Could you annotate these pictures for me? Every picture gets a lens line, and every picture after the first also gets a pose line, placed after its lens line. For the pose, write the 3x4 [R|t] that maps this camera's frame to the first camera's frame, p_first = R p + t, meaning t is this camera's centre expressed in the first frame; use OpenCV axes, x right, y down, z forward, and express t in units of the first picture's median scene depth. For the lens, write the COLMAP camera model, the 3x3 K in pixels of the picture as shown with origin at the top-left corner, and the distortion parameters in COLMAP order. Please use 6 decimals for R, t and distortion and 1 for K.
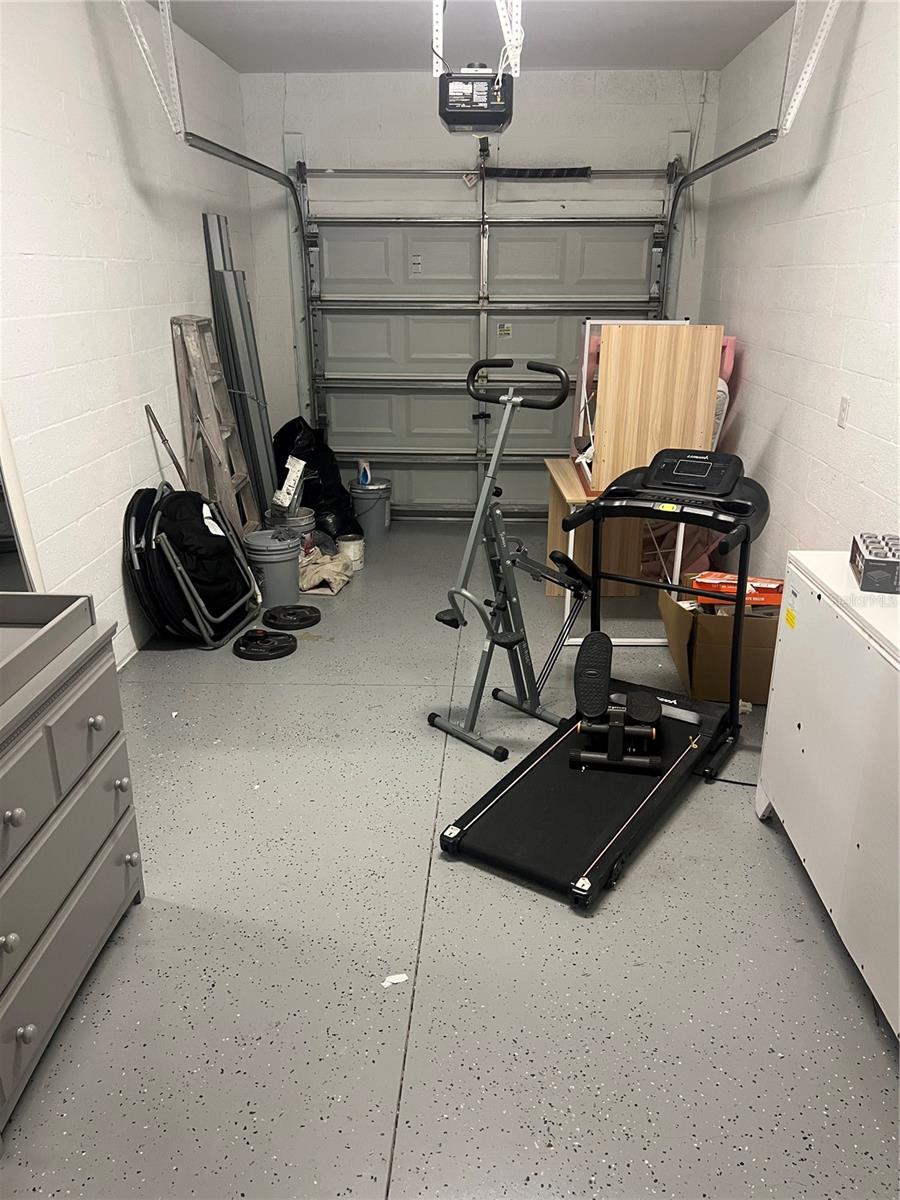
lens RADIAL K [[902.9, 0, 451.4], [0, 902.9, 598.1], [0, 0, 1]] dist [0.061887, -0.079321]
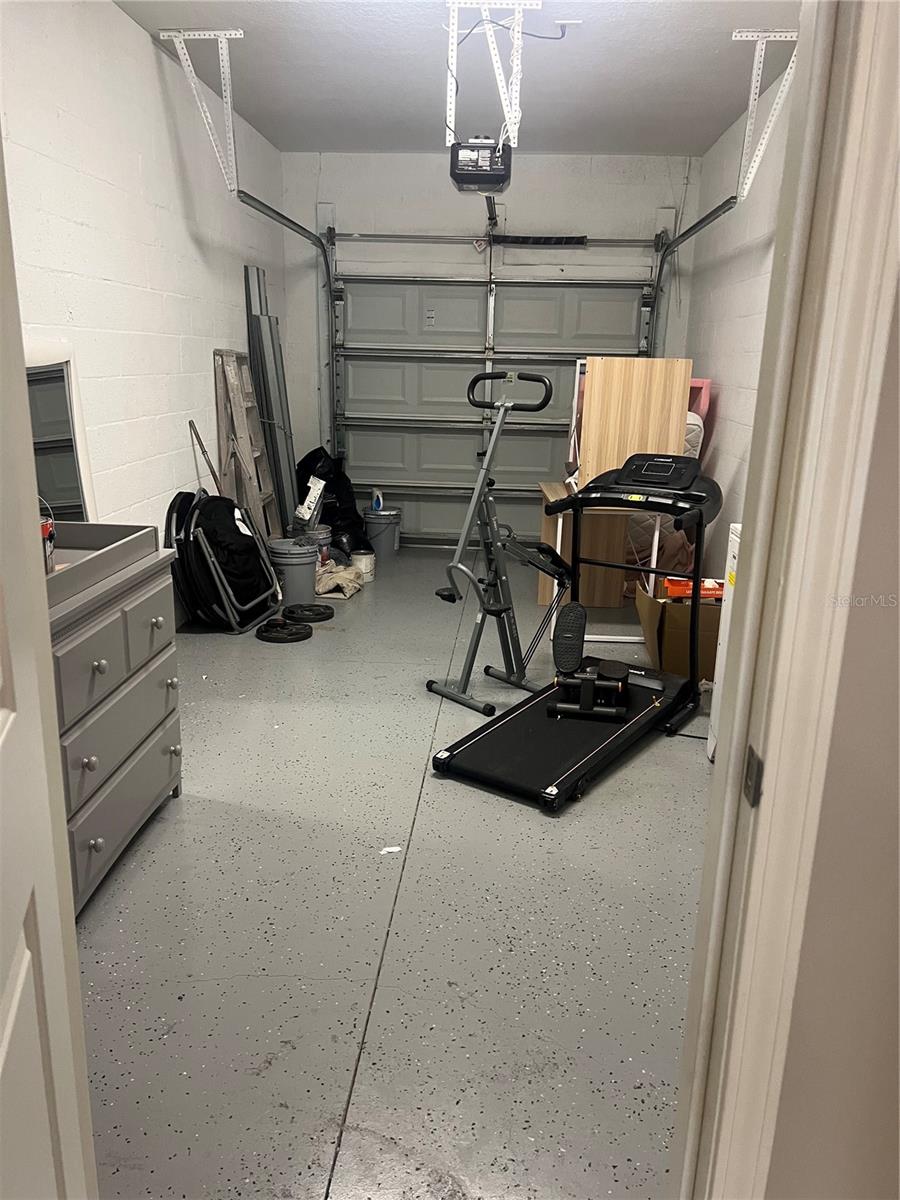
lens RADIAL K [[902.9, 0, 445.6], [0, 902.9, 590.8], [0, 0, 1]] dist [0.061887, -0.079321]
pose [[0.999510, 0.026377, -0.016882, 0.013336], [-0.027800, 0.995510, -0.090480, 0.110810], [0.014420, 0.090905, 0.995755, -0.133809]]
